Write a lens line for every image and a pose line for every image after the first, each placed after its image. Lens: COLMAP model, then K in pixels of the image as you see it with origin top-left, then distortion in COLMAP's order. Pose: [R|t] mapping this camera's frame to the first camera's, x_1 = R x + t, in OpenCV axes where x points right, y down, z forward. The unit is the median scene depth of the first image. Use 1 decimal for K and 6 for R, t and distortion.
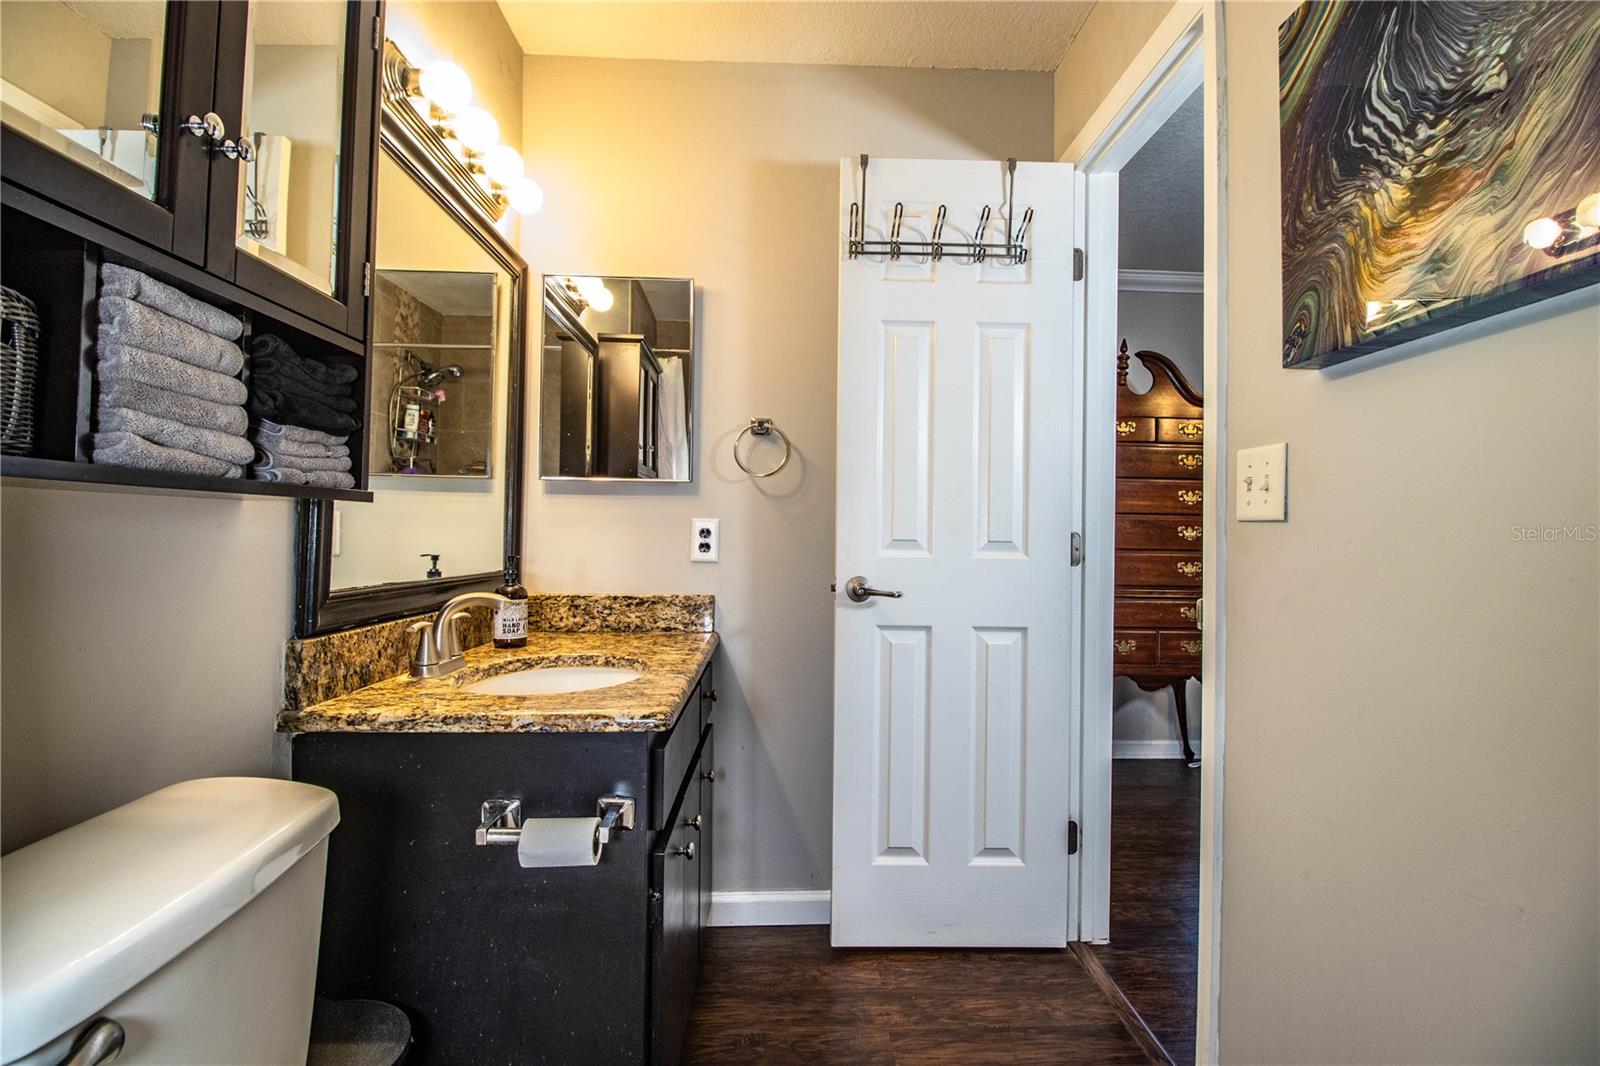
lens RADIAL K [[738.7, 0, 807.5], [0, 738.7, 526.6], [0, 0, 1]] dist [-0.003945, -0.010521]
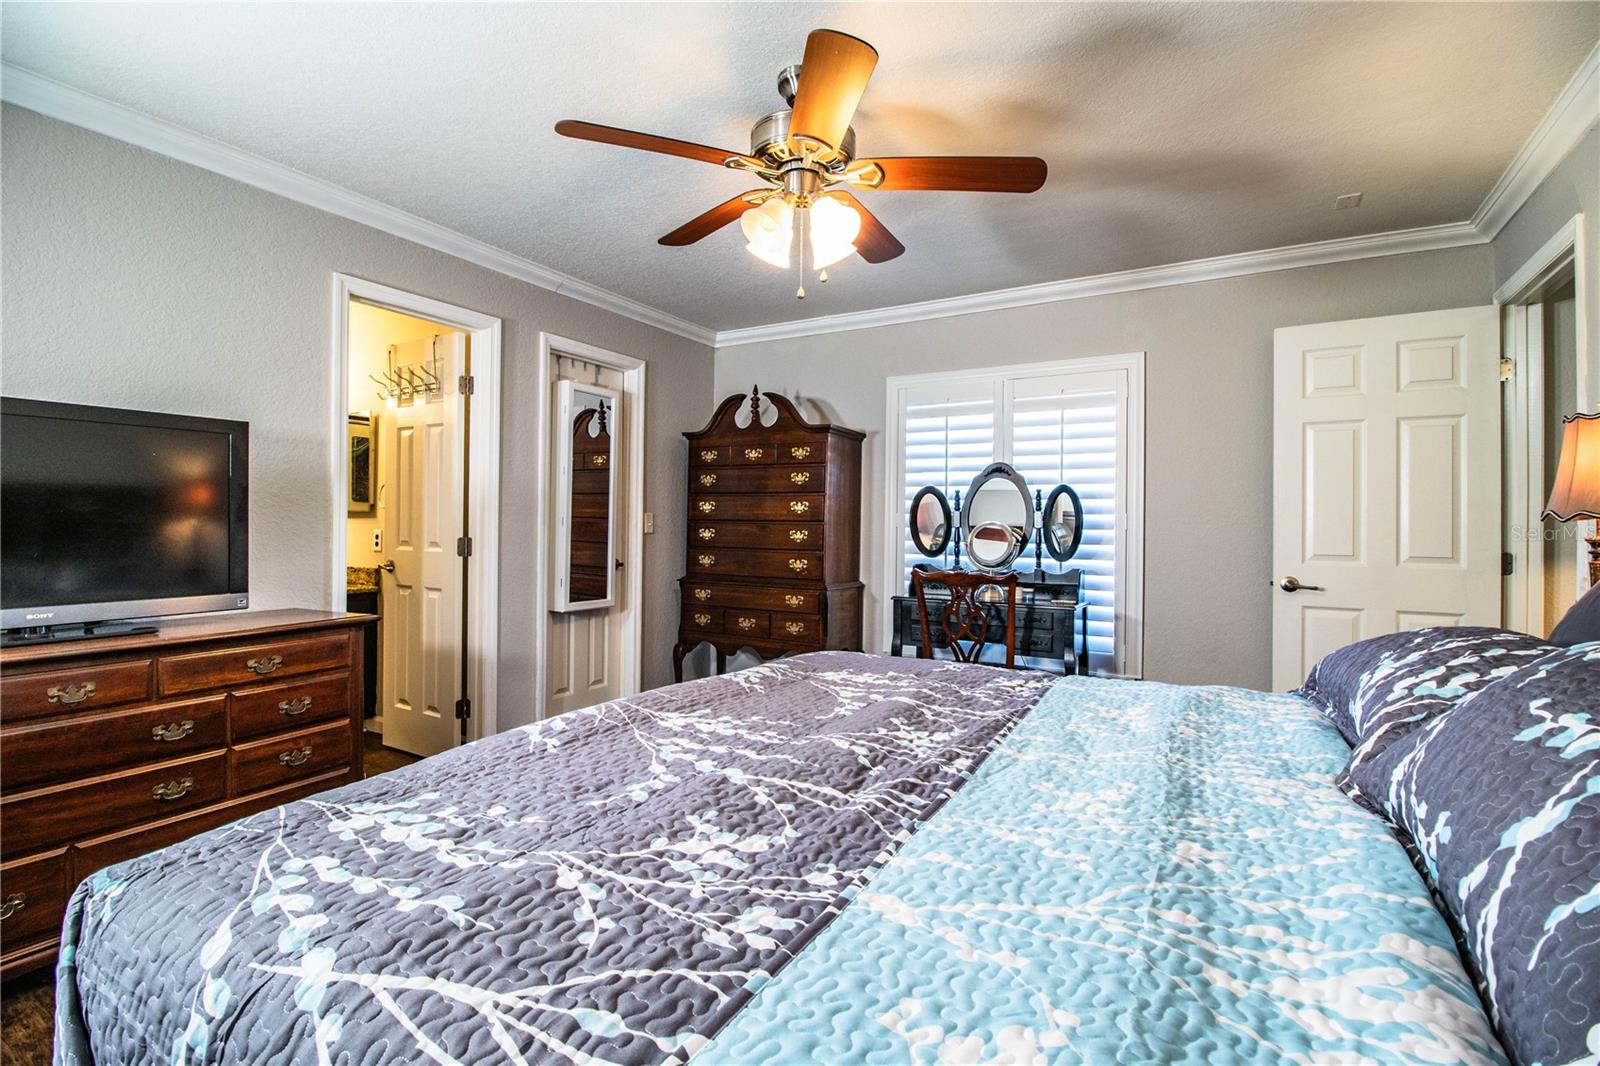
lens RADIAL K [[738.7, 0, 807.1], [0, 738.7, 525.0], [0, 0, 1]] dist [-0.003945, -0.010521]
pose [[0.848718, -0.005832, -0.528814, 2.115455], [0.007207, 0.999974, 0.000540, -0.017316], [0.528797, -0.004269, 0.848737, -0.080935]]
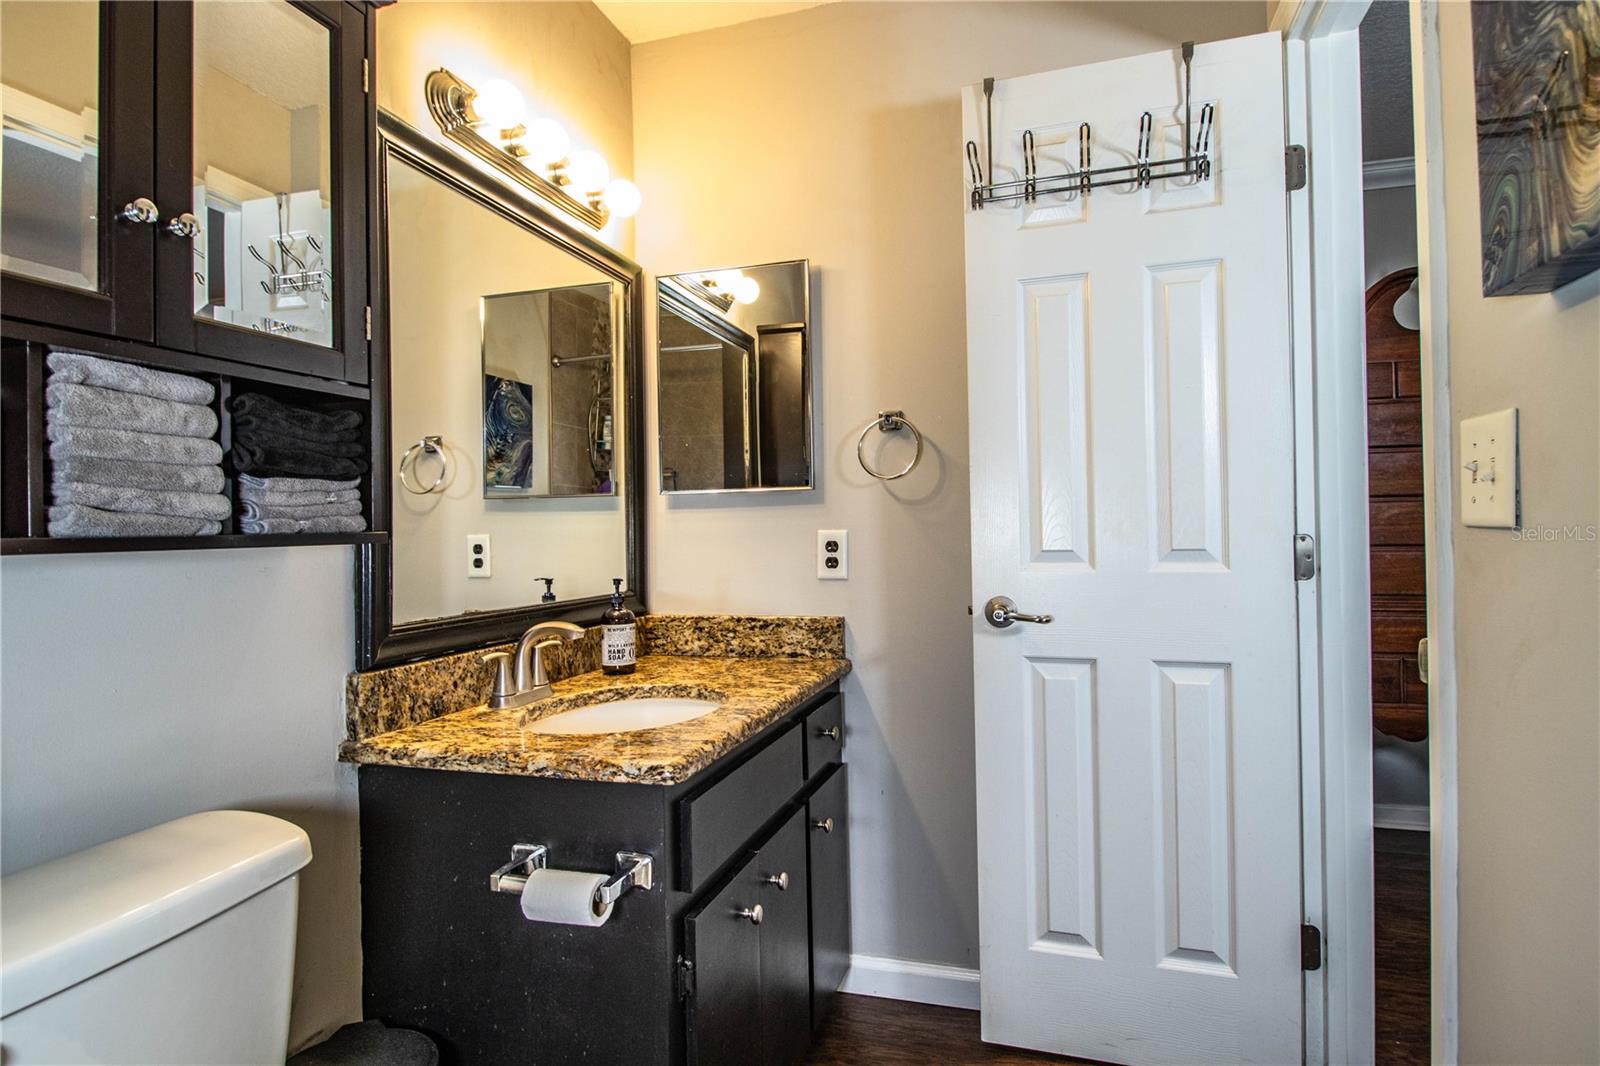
lens RADIAL K [[831.0, 0, 804.3], [0, 831.0, 531.1], [0, 0, 1]] dist [0.004941, -0.013398]
pose [[0.943102, -0.031209, -0.331036, 0.177574], [0.035511, 0.999345, 0.006952, -0.019718], [0.330603, -0.018312, 0.943592, 0.060617]]
